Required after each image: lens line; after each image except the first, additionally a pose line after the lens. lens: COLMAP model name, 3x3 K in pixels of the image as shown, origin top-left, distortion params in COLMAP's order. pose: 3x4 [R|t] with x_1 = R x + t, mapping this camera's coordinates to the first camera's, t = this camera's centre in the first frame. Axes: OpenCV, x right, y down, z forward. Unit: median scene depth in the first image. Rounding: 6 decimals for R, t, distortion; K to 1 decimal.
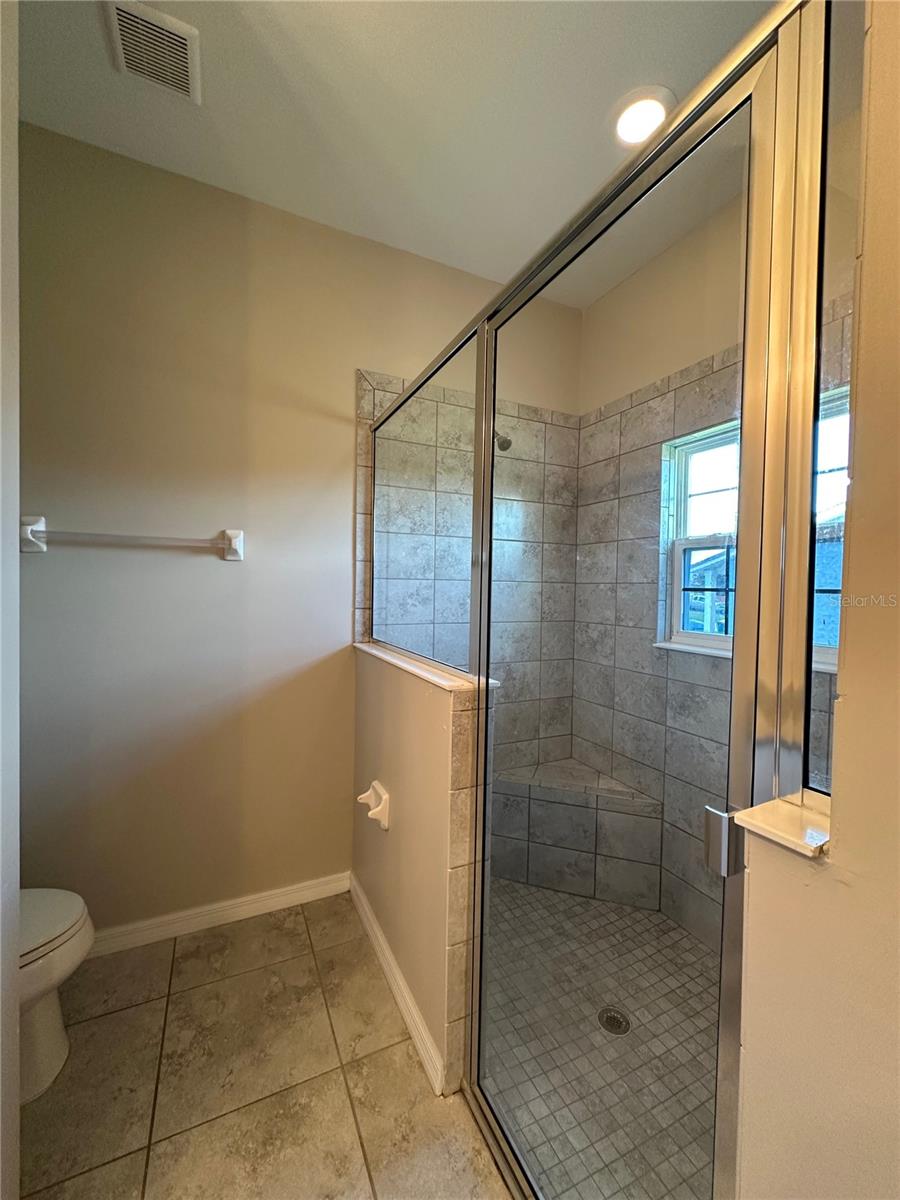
lens RADIAL K [[480.1, 0, 452.4], [0, 480.1, 600.4], [0, 0, 1]] dist [-0.001947, -0.000069]
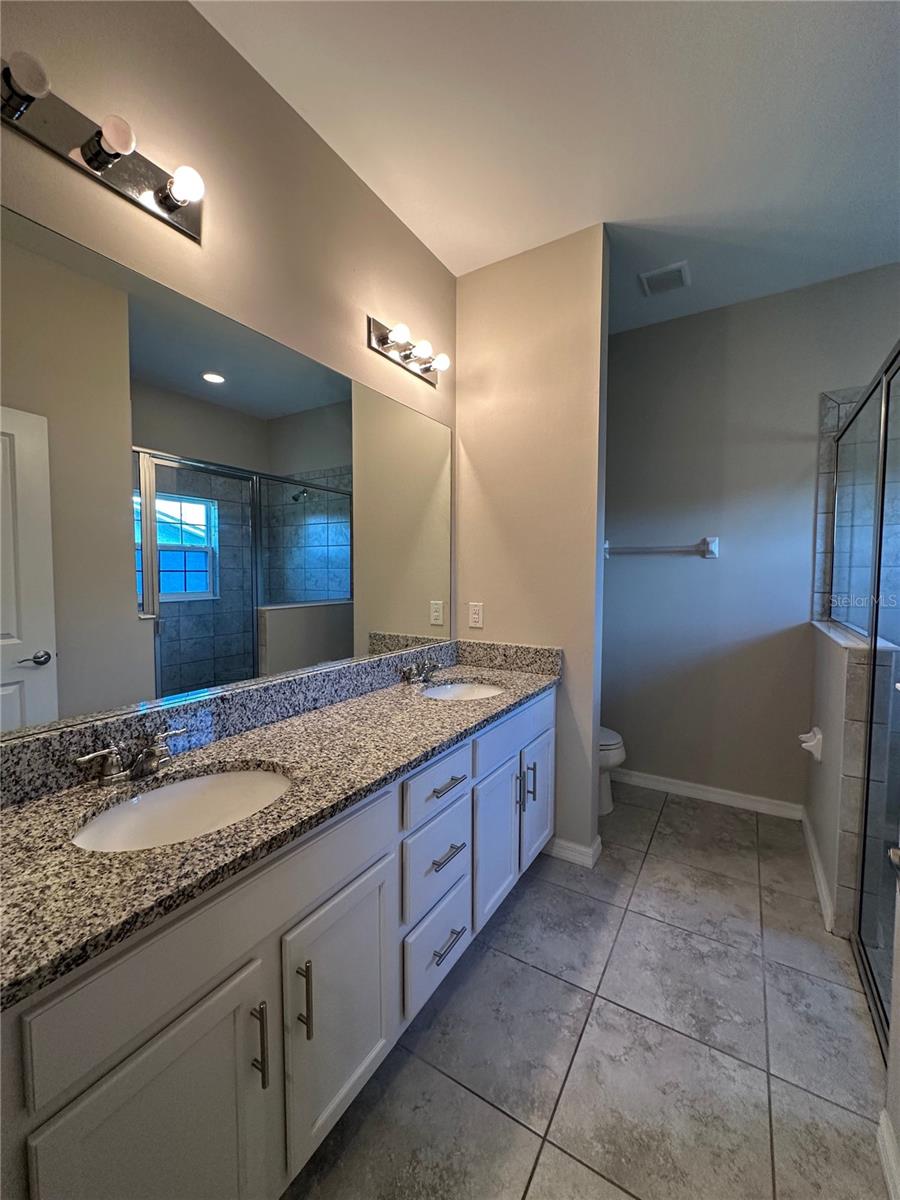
lens RADIAL K [[480.1, 0, 450.0], [0, 480.1, 600.4], [0, 0, 1]] dist [-0.001947, -0.000069]
pose [[0.538830, 0.029483, -0.841898, 0.368212], [-0.011811, 0.999554, 0.027445, 0.017160], [0.842332, -0.004844, 0.538938, -0.487836]]
